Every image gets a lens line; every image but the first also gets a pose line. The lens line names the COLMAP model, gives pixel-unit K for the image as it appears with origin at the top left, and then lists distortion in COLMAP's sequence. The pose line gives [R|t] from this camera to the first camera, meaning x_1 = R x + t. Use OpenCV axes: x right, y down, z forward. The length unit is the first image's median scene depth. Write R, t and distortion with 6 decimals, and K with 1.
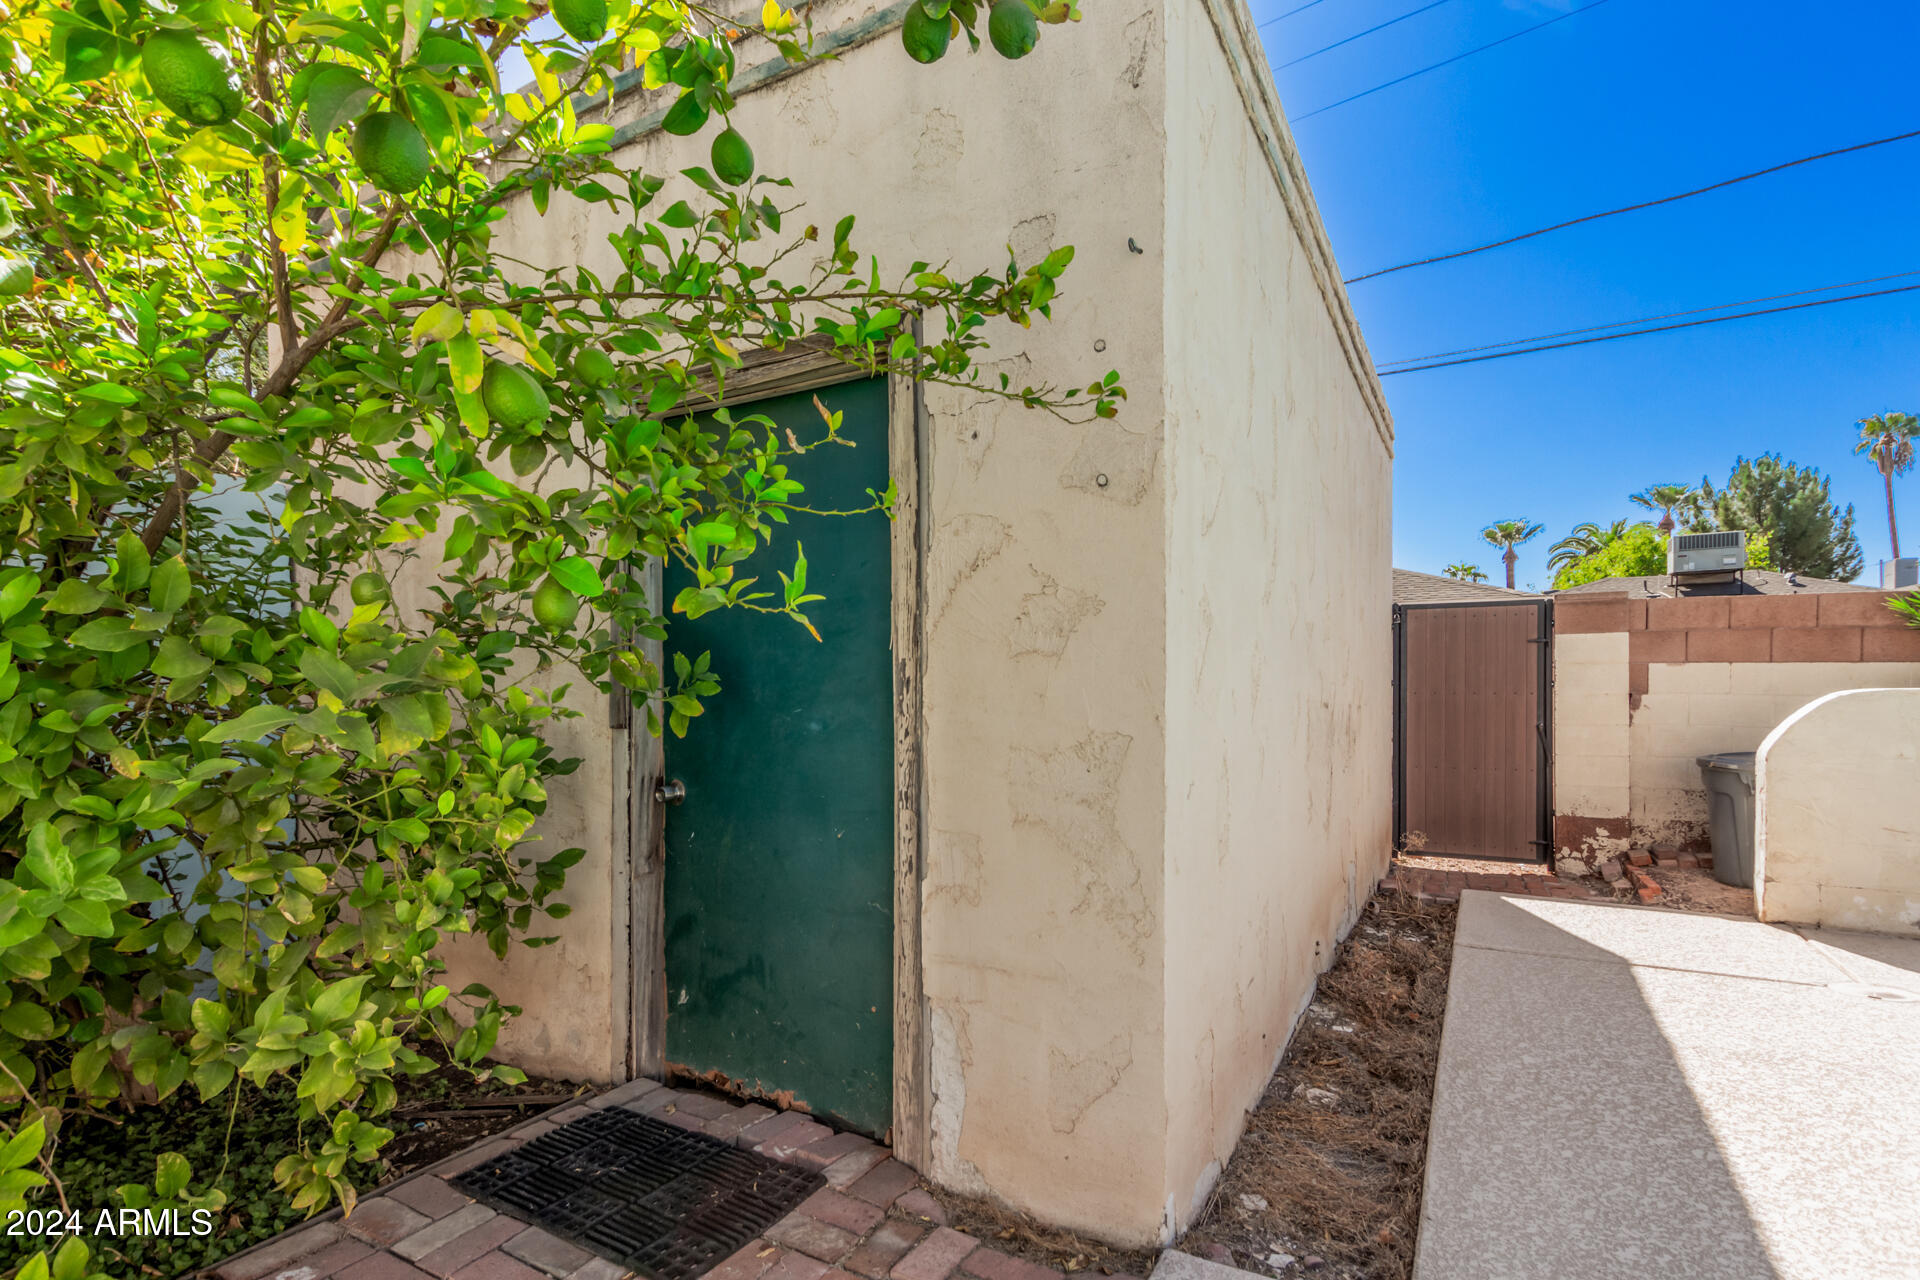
lens RADIAL K [[916.3, 0, 970.2], [0, 916.3, 675.3], [0, 0, 1]] dist [0.001240, 0.000095]
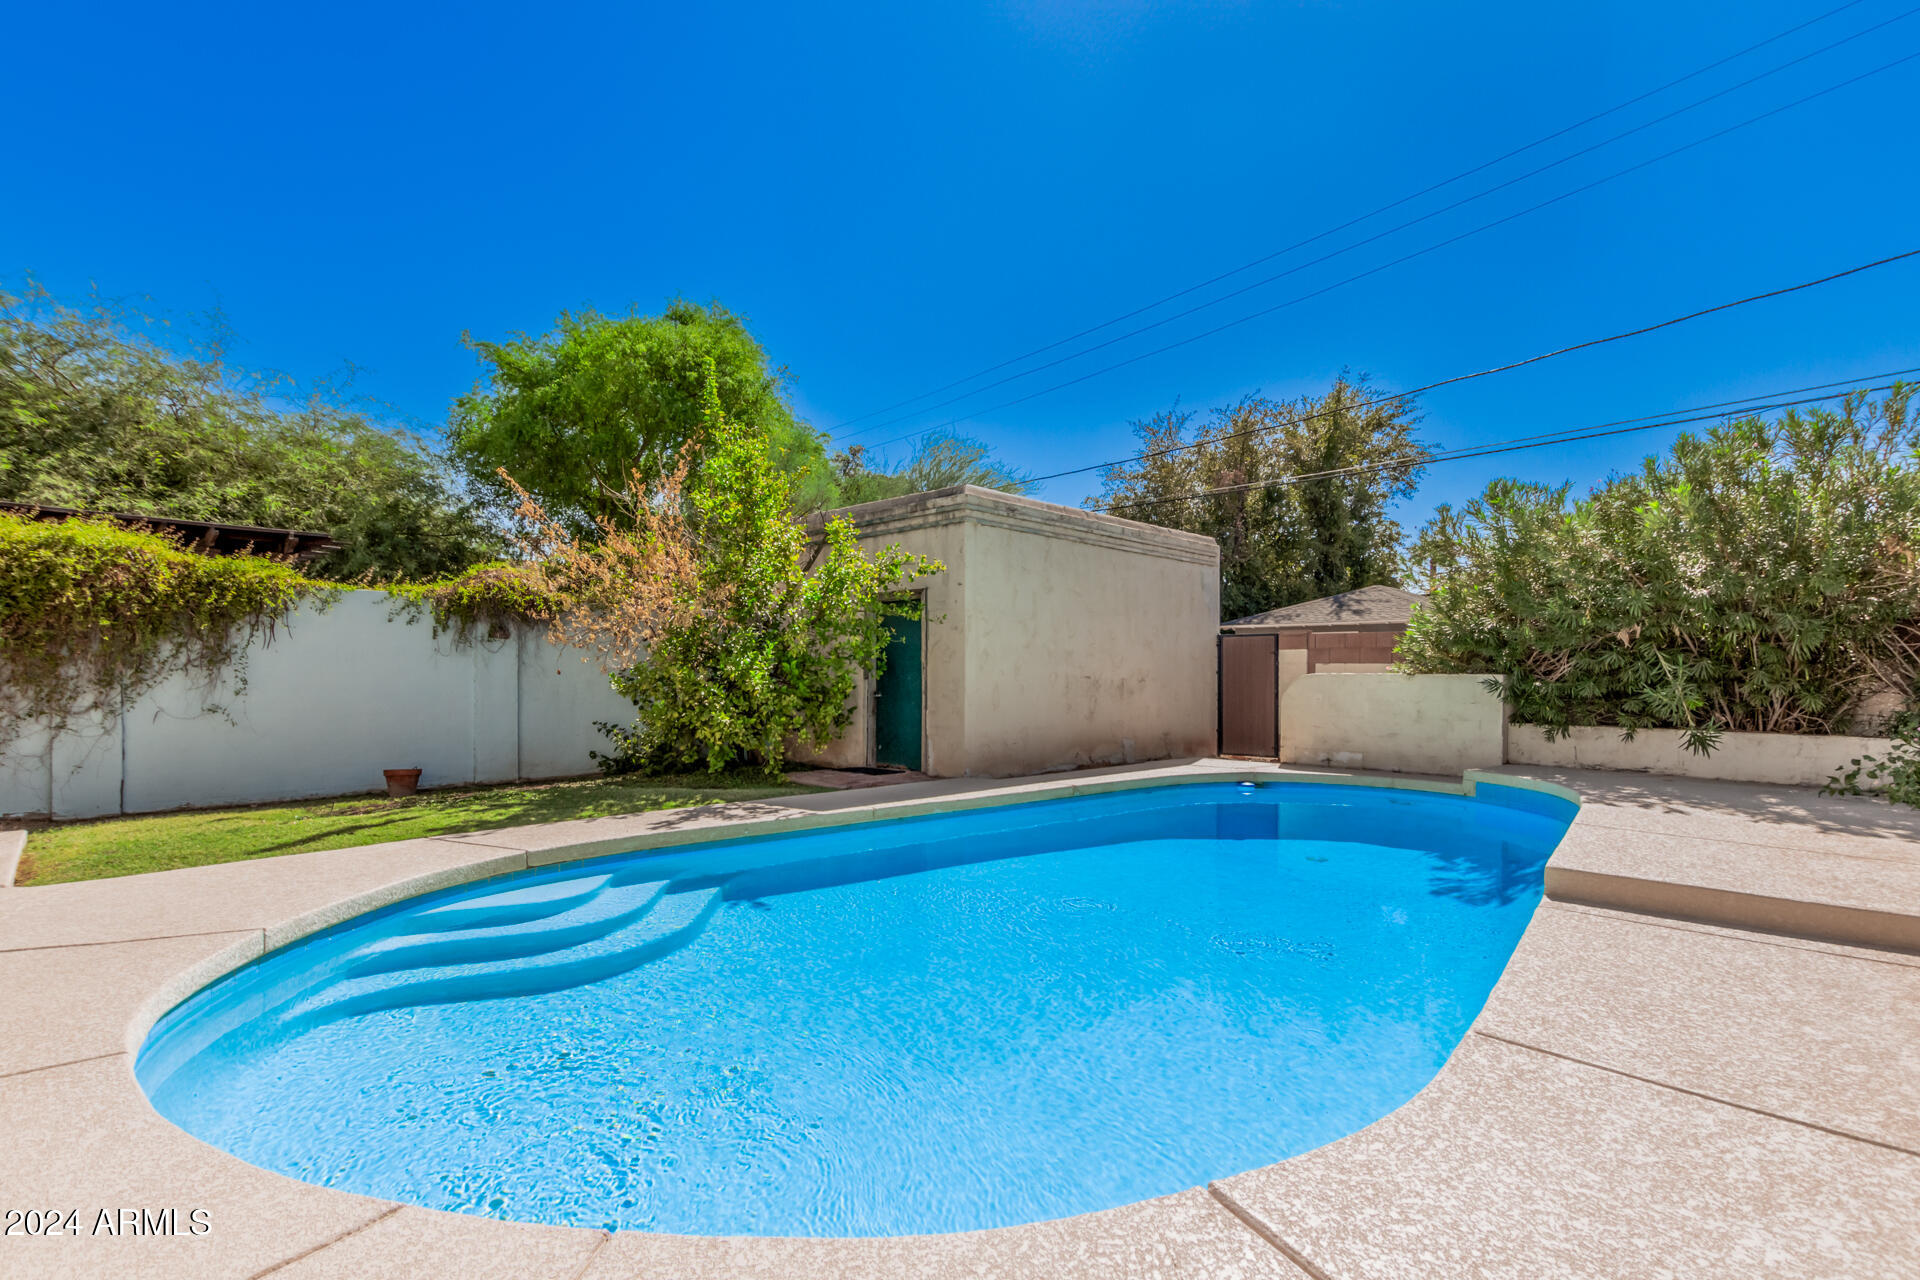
lens RADIAL K [[916.3, 0, 970.2], [0, 916.3, 675.3], [0, 0, 1]] dist [0.001240, 0.000095]
pose [[0.964905, 0.003692, -0.262573, 0.521257], [-0.003146, 0.999992, 0.002501, 0.013692], [0.262580, -0.001587, 0.964909, -1.290769]]
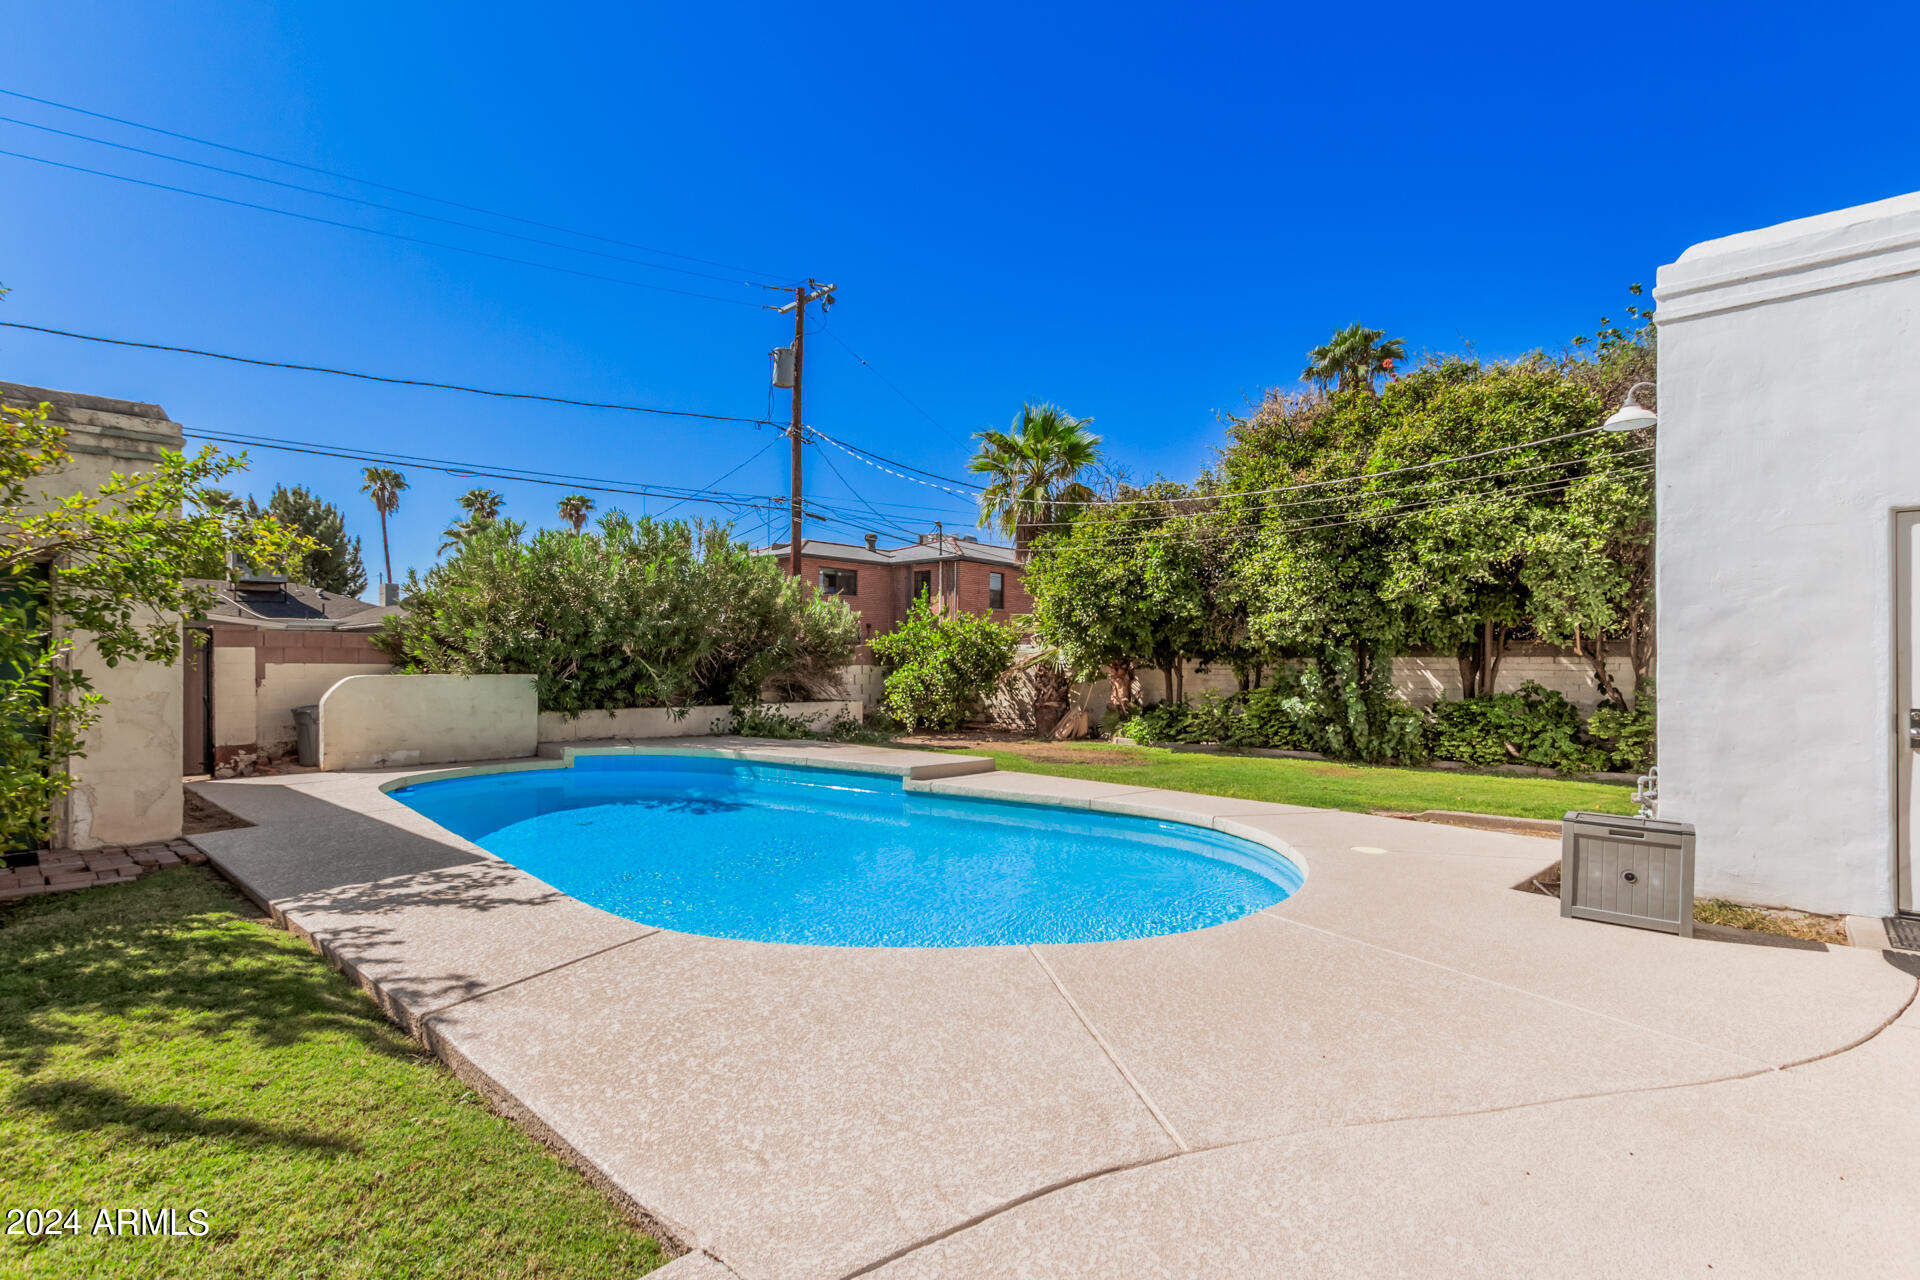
lens RADIAL K [[916.3, 0, 970.2], [0, 916.3, 675.3], [0, 0, 1]] dist [0.001240, 0.000095]
pose [[0.218295, -0.013426, 0.975790, -0.841962], [-0.000293, 0.999904, 0.013823, -0.014750], [-0.975883, -0.003303, 0.218270, -0.896004]]
